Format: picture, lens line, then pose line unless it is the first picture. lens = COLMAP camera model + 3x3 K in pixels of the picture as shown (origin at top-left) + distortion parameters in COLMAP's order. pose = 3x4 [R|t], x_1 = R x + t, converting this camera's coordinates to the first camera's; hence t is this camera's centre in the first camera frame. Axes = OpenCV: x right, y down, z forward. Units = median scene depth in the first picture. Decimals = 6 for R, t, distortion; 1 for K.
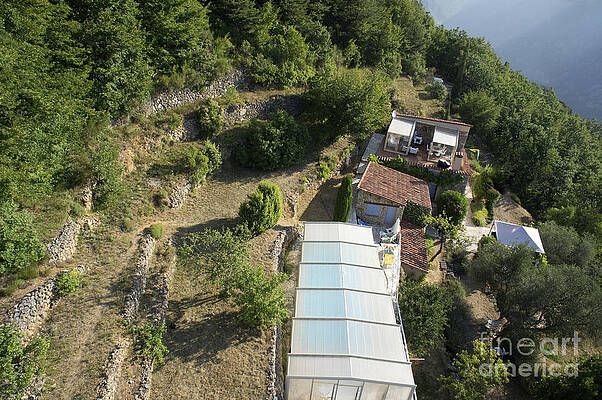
lens RADIAL K [[406.4, 0, 301.0], [0, 406.4, 200.0], [0, 0, 1]] dist [-0.062172, 0.081174]
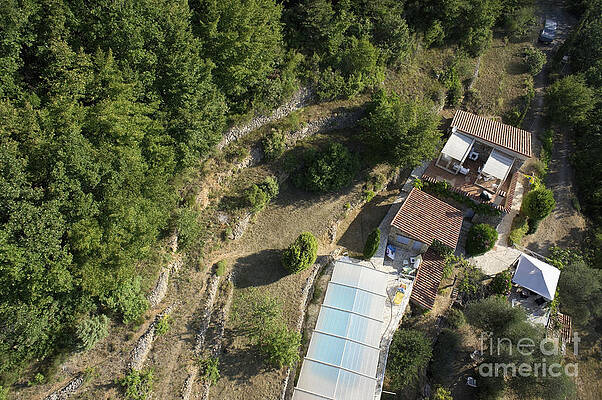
lens RADIAL K [[406.4, 0, 301.0], [0, 406.4, 200.0], [0, 0, 1]] dist [-0.062172, 0.081174]
pose [[0.969736, 0.162429, -0.182289, 0.097792], [-0.091527, 0.934002, 0.345344, -0.512325], [0.226352, -0.318208, 0.920602, -0.111592]]
